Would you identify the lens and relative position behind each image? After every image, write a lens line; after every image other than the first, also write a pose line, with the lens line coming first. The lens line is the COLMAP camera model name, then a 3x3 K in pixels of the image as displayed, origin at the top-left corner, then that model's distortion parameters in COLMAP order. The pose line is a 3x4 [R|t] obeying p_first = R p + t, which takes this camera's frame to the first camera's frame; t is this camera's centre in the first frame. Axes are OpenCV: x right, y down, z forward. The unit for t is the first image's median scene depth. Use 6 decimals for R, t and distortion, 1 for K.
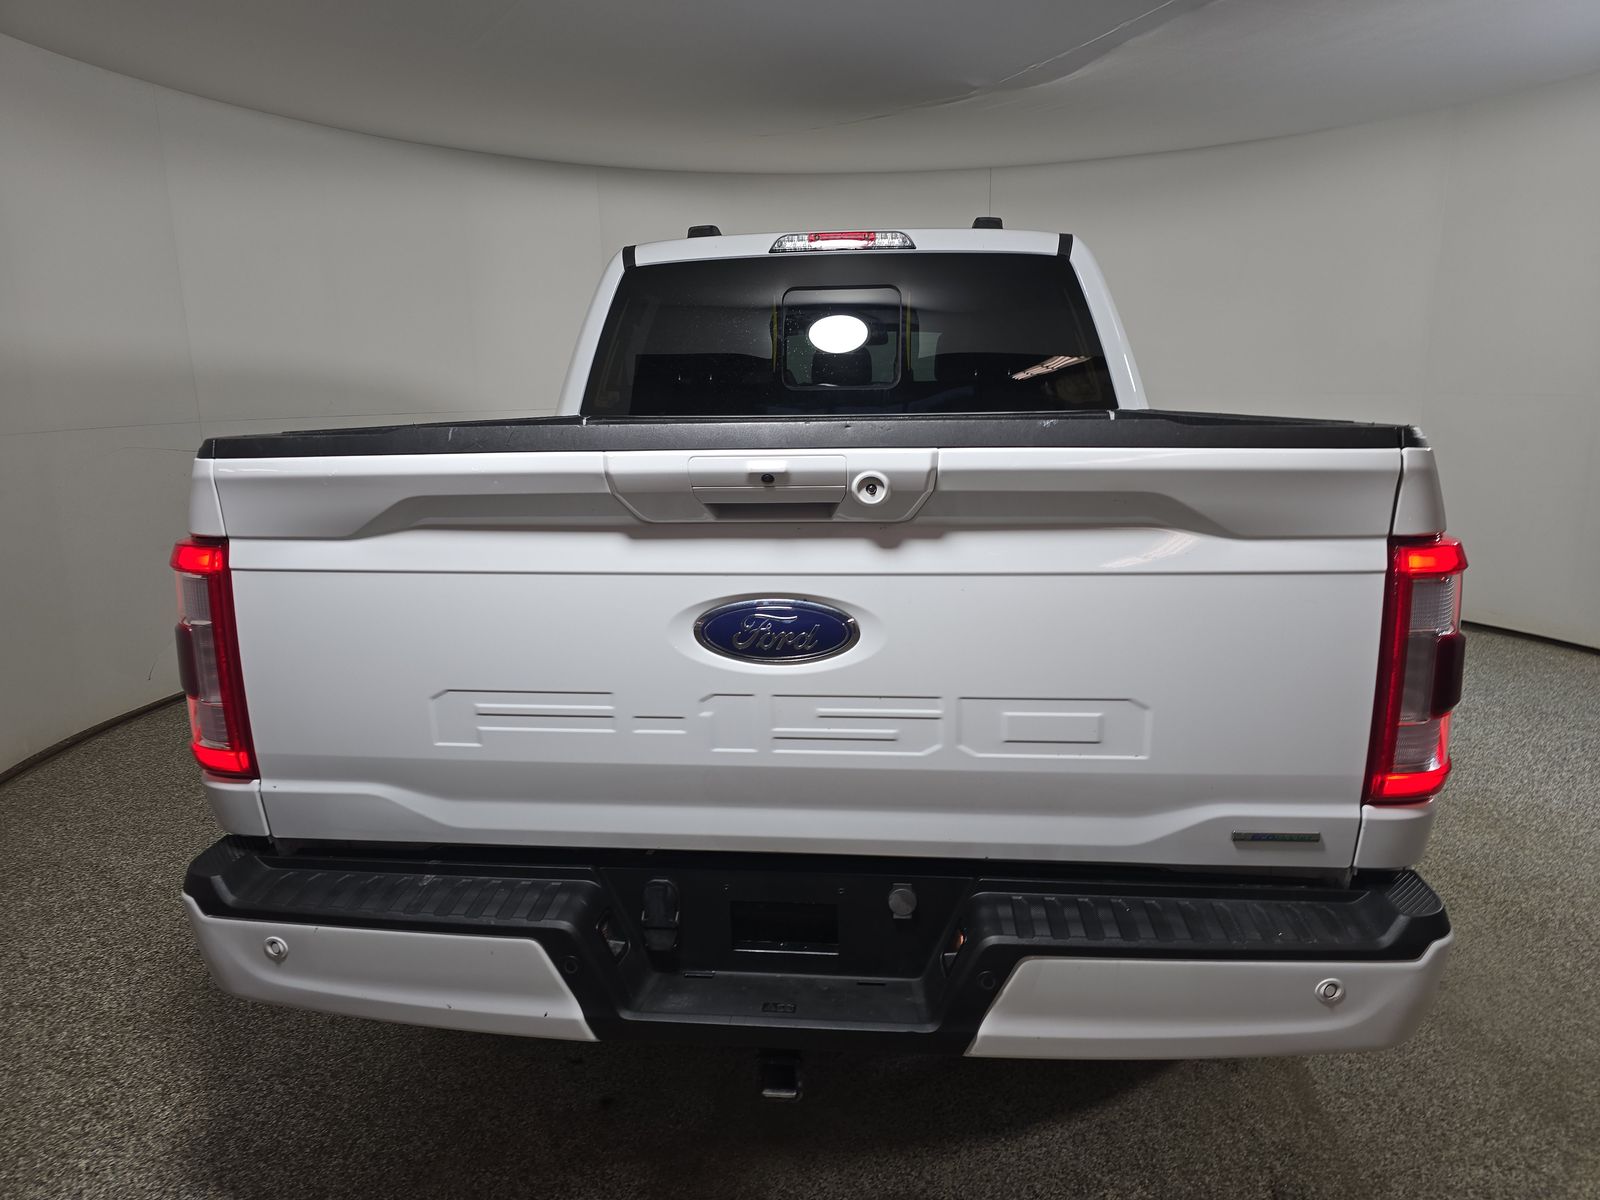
lens RADIAL K [[1056.8, 0, 790.0], [0, 1056.8, 596.6], [0, 0, 1]] dist [0.089881, -0.085756]
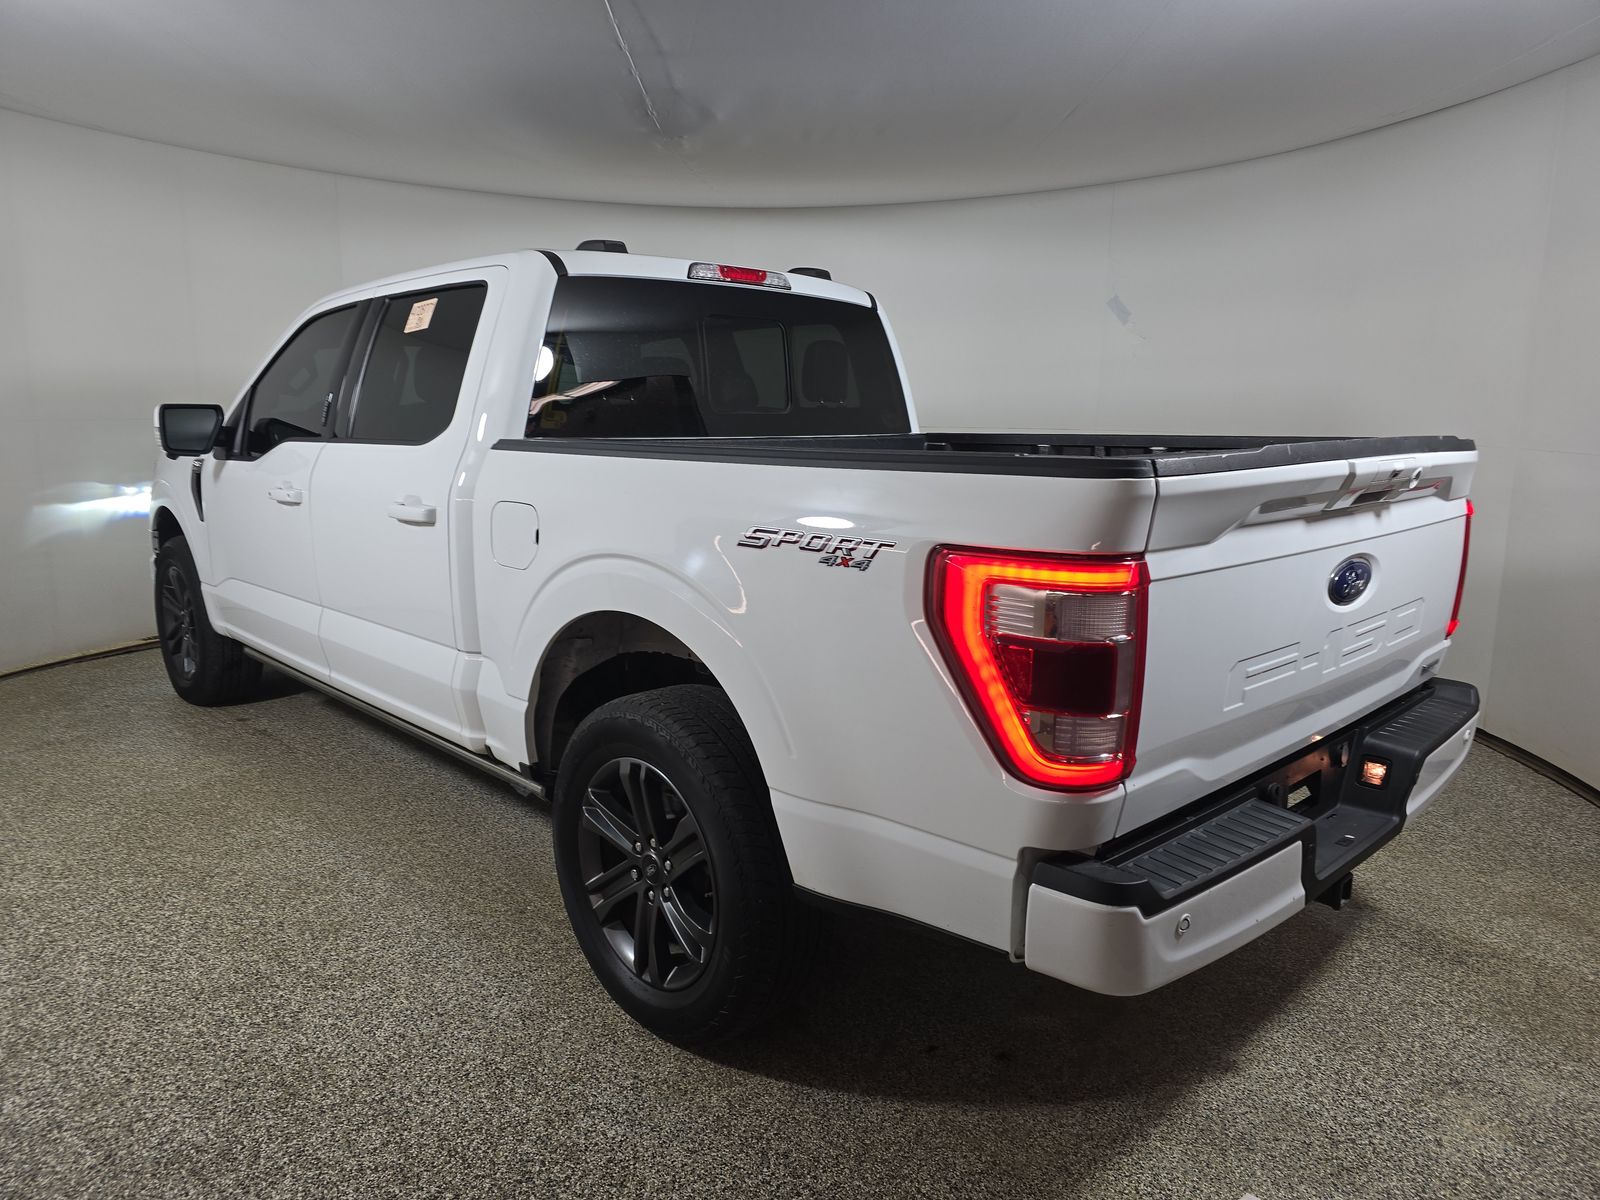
lens RADIAL K [[1056.8, 0, 790.0], [0, 1056.8, 596.6], [0, 0, 1]] dist [0.089881, -0.085756]
pose [[0.651969, -0.112136, 0.749908, -0.765517], [0.128515, 0.991037, 0.036462, -0.046519], [-0.747275, 0.072602, 0.660536, 0.281881]]
